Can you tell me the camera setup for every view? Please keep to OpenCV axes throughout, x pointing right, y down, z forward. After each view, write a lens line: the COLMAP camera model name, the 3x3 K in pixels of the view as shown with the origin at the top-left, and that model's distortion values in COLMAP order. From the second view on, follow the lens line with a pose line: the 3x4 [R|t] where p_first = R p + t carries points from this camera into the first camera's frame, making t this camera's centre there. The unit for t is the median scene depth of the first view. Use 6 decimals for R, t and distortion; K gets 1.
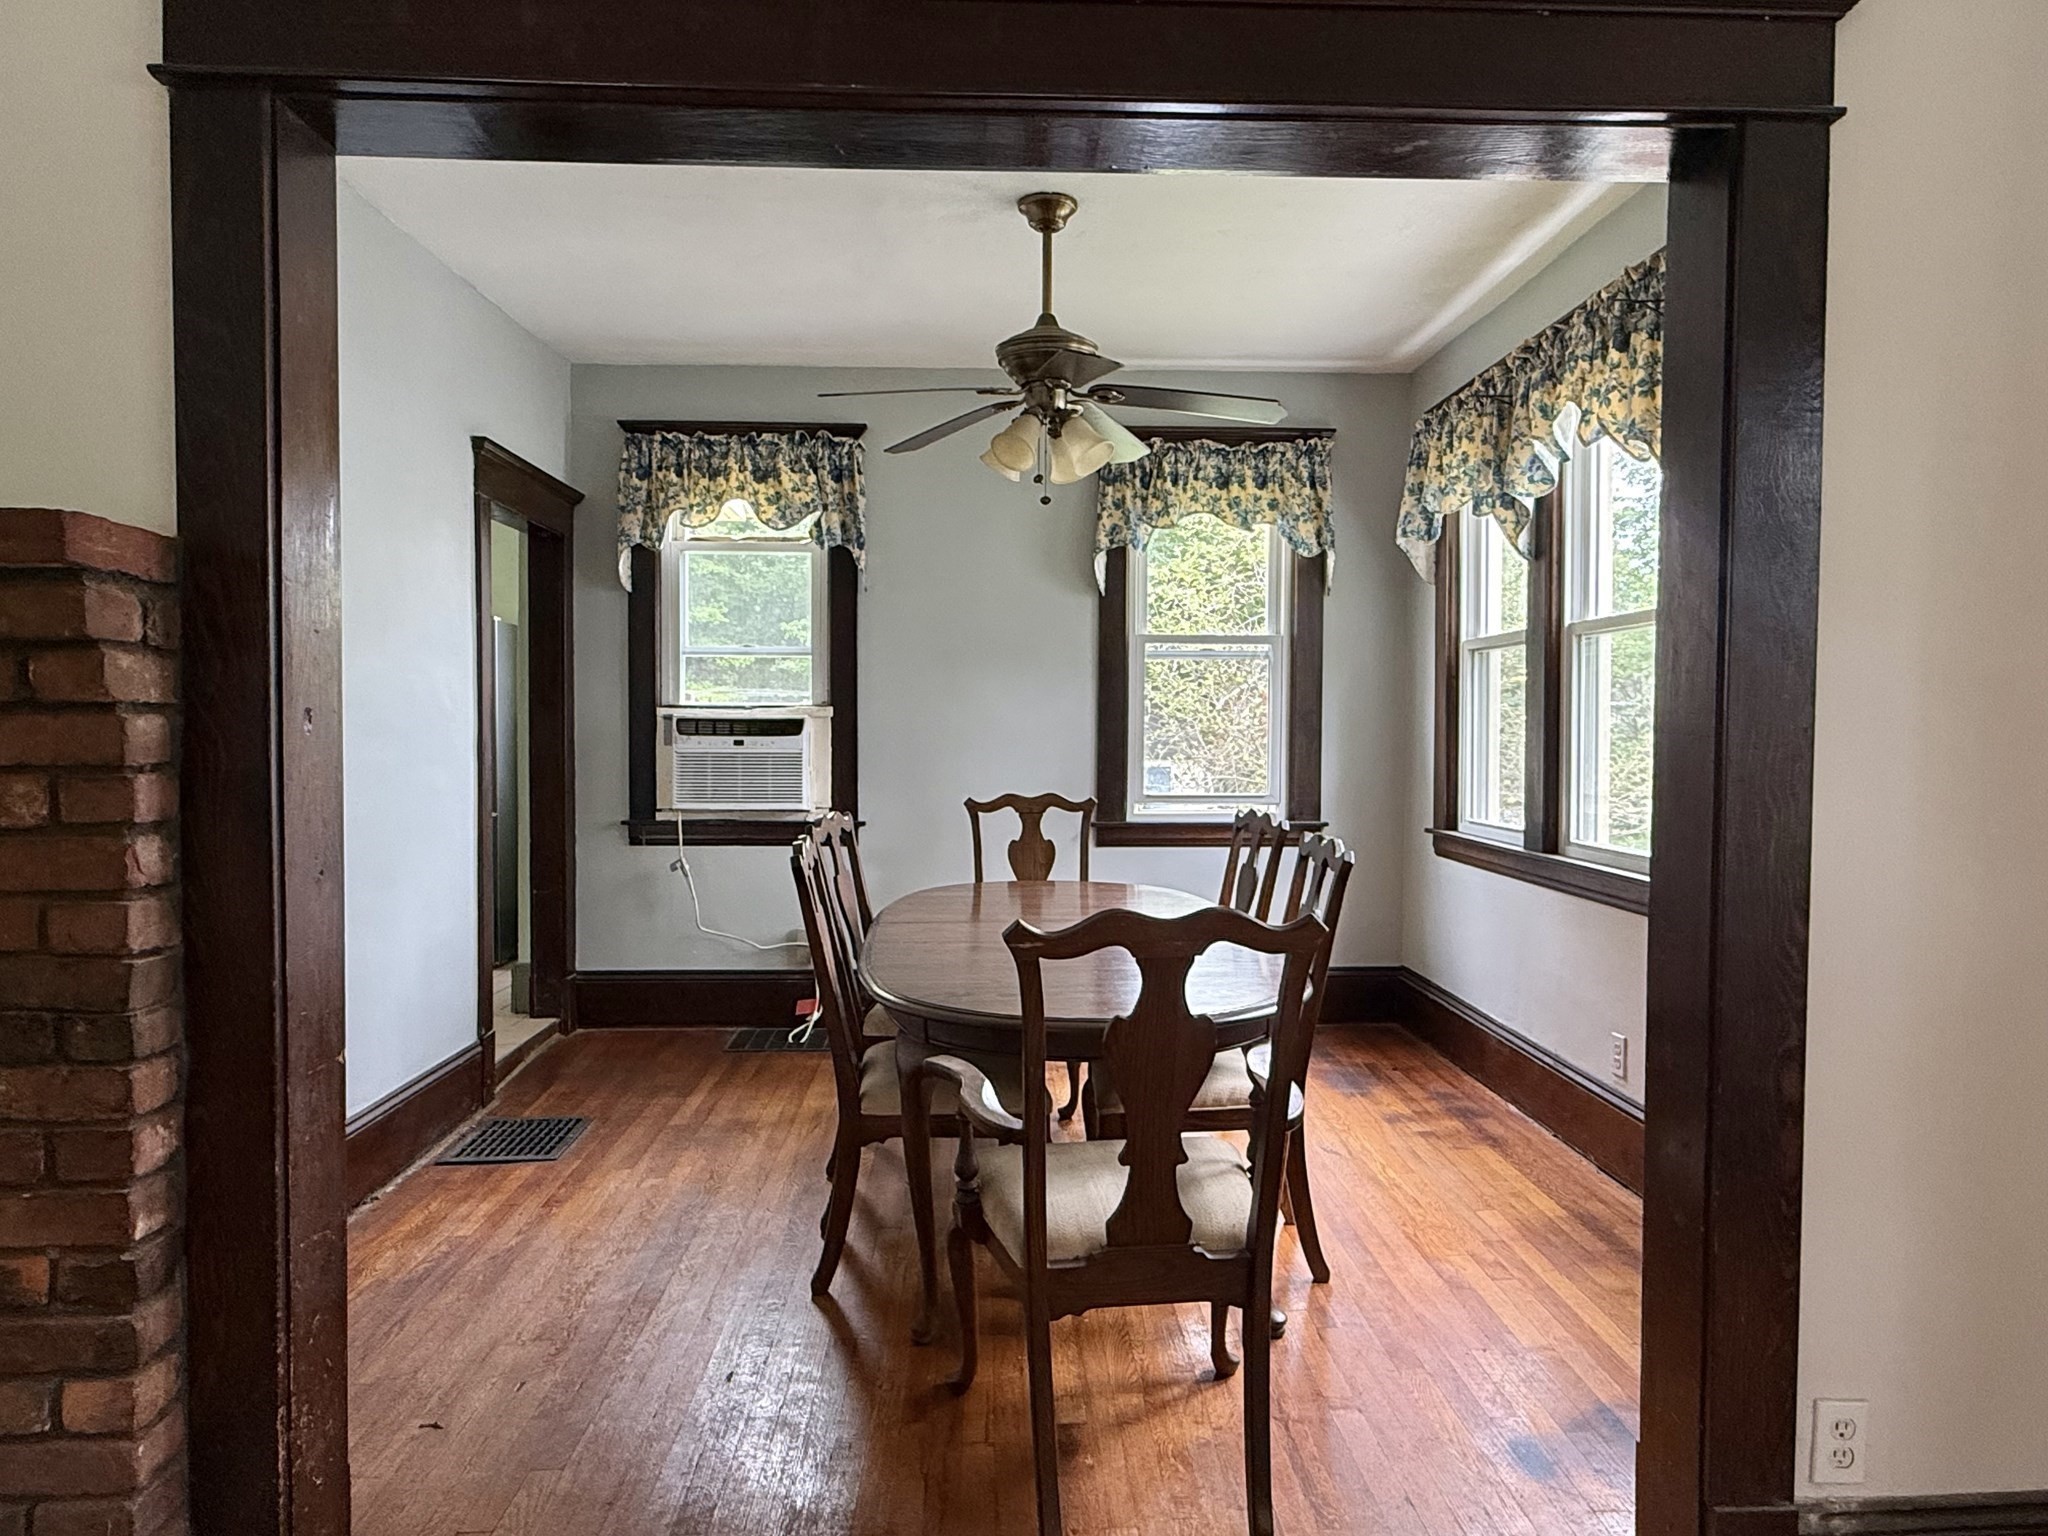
lens RADIAL K [[1272.8, 0, 1020.5], [0, 1272.8, 777.0], [0, 0, 1]] dist [-0.004994, 0.006574]
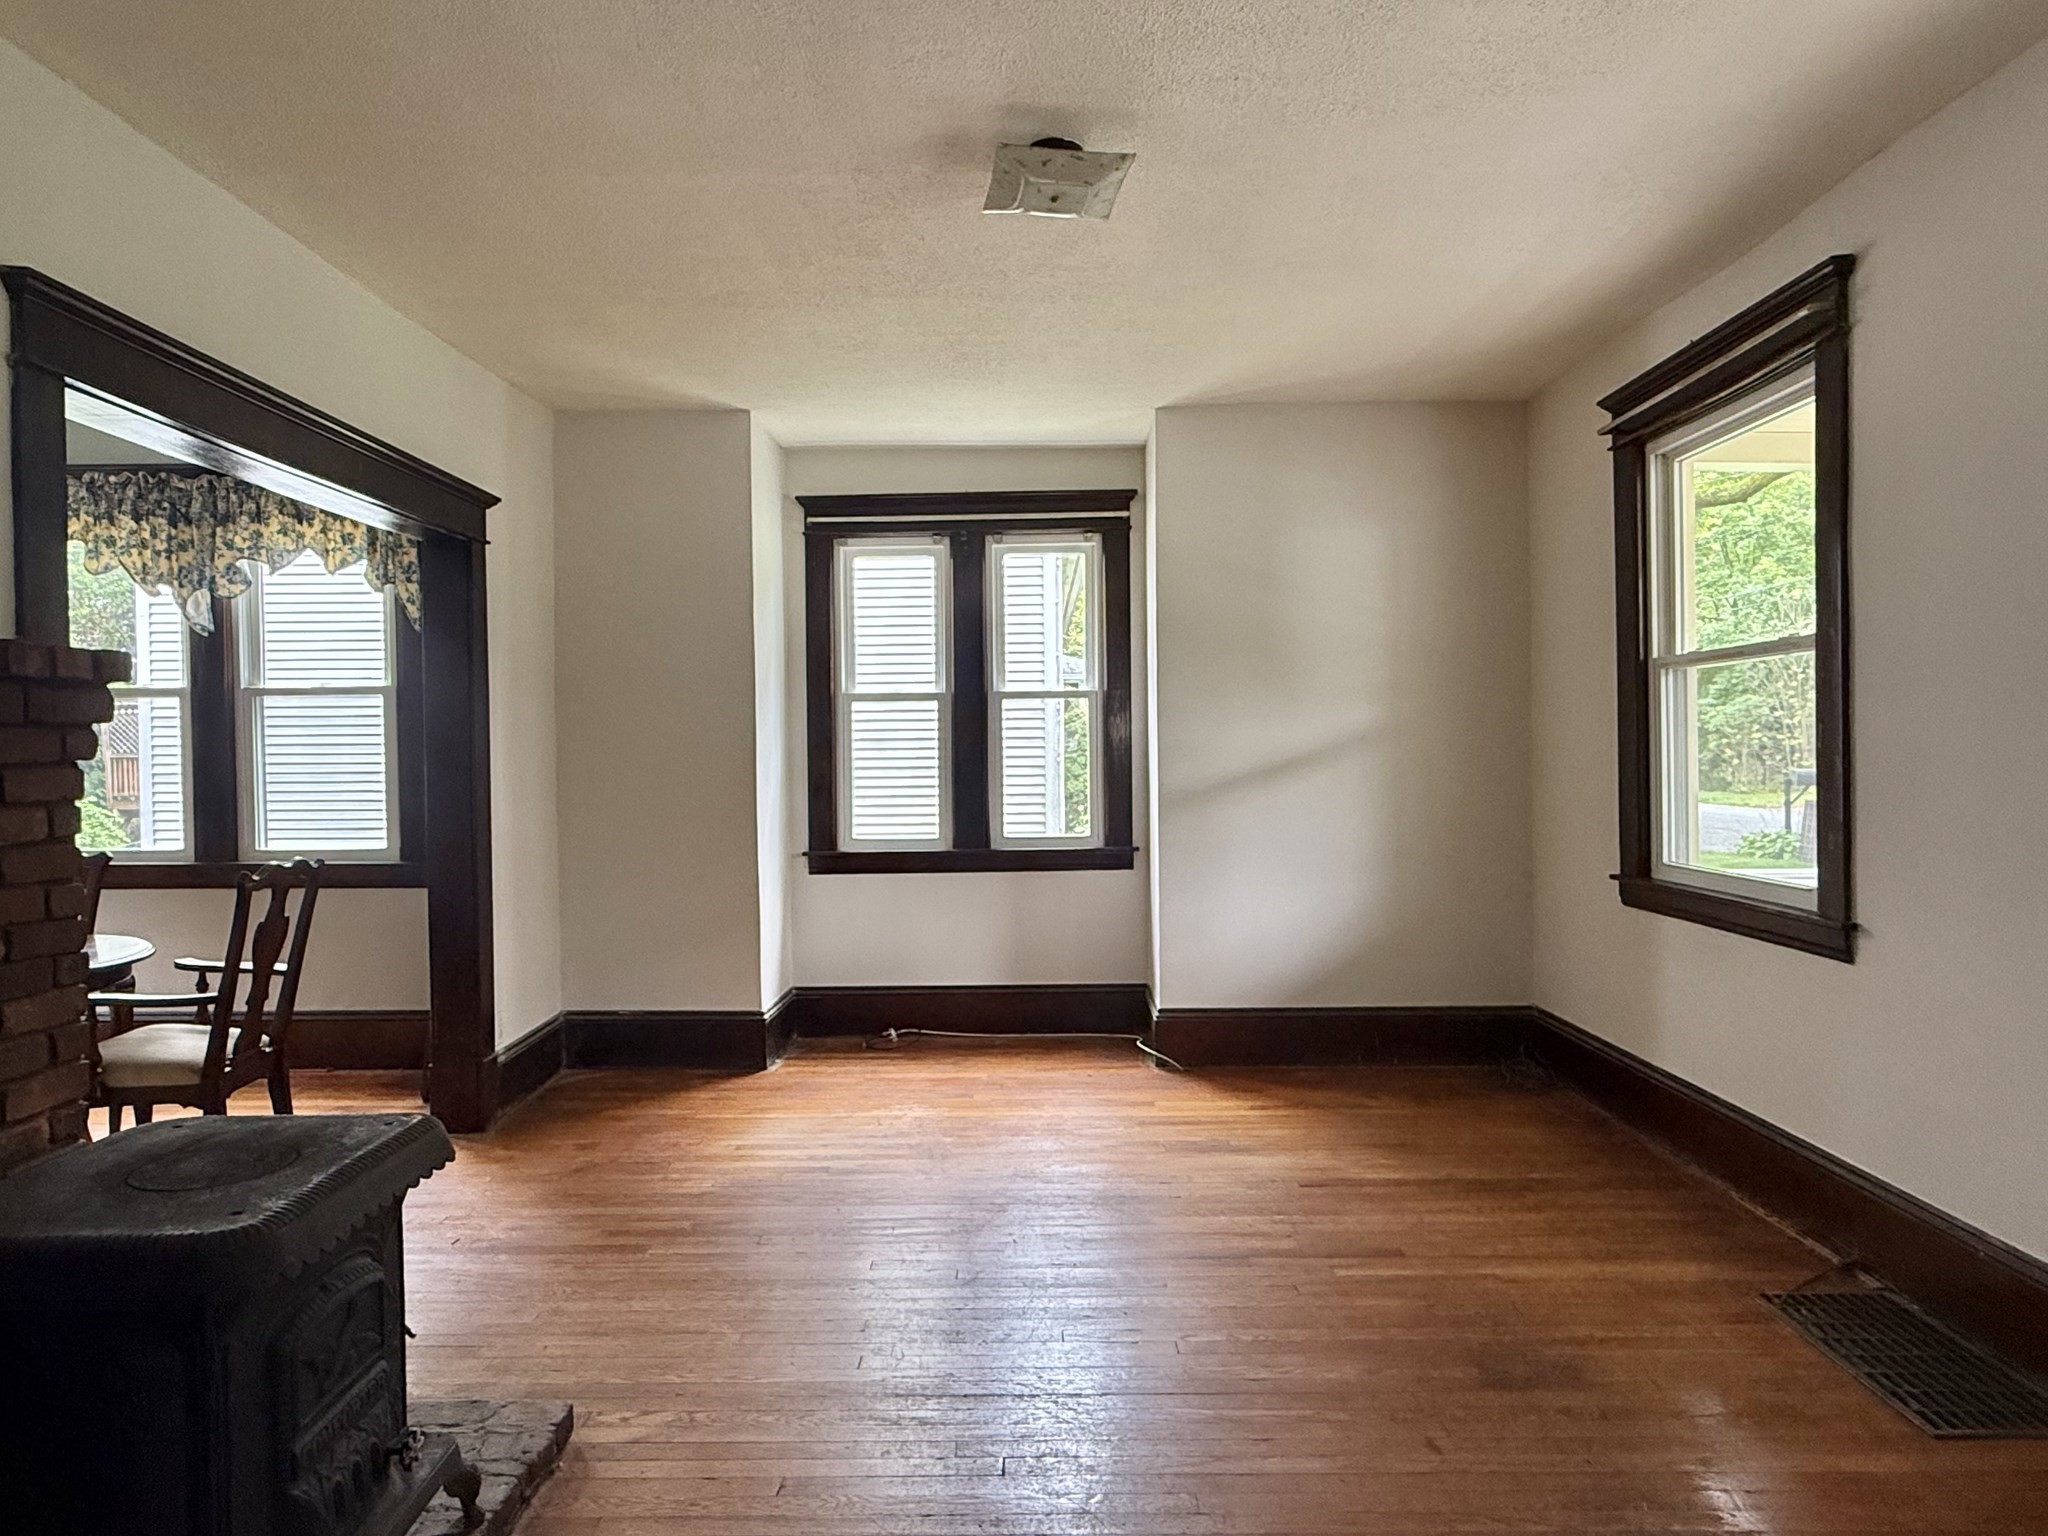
lens RADIAL K [[1272.8, 0, 1021.9], [0, 1272.8, 773.1], [0, 0, 1]] dist [-0.004994, 0.006574]
pose [[0.042843, -0.018741, 0.998906, -0.695080], [0.047749, 0.998720, 0.016690, -0.003548], [-0.997940, 0.046981, 0.043683, -0.086191]]
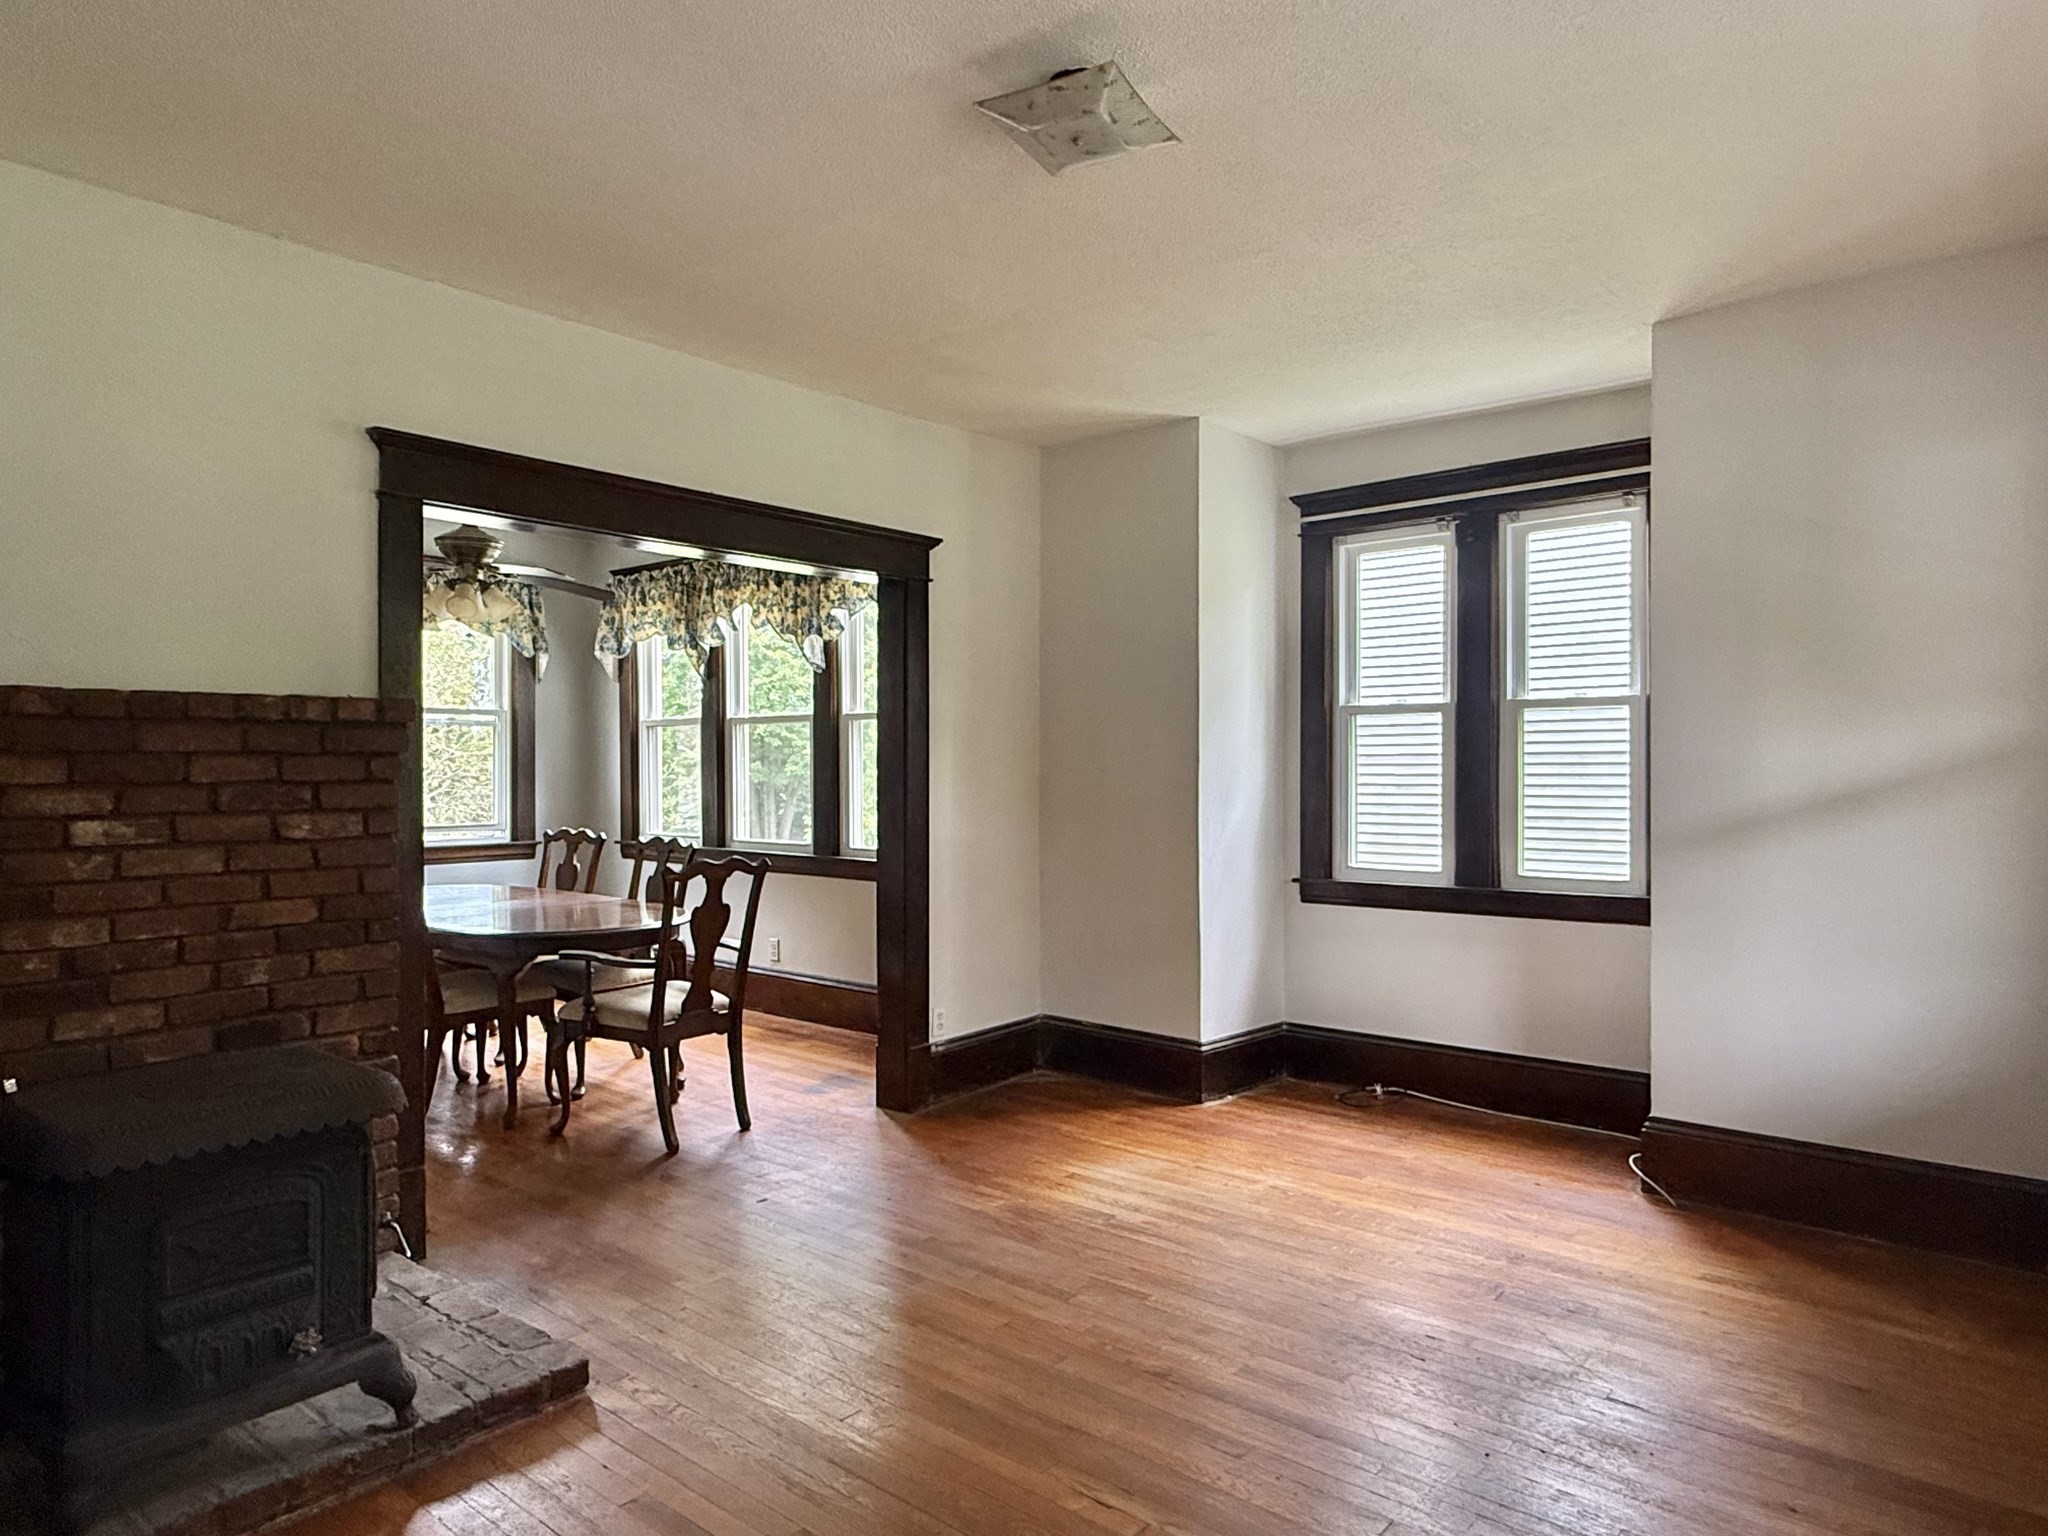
lens RADIAL K [[1272.8, 0, 1021.2], [0, 1272.8, 768.0], [0, 0, 1]] dist [-0.004994, 0.006574]
pose [[0.676558, -0.004622, 0.736375, -0.490050], [0.031257, 0.999259, -0.022445, 0.002080], [-0.735726, 0.038202, 0.676202, -0.405602]]
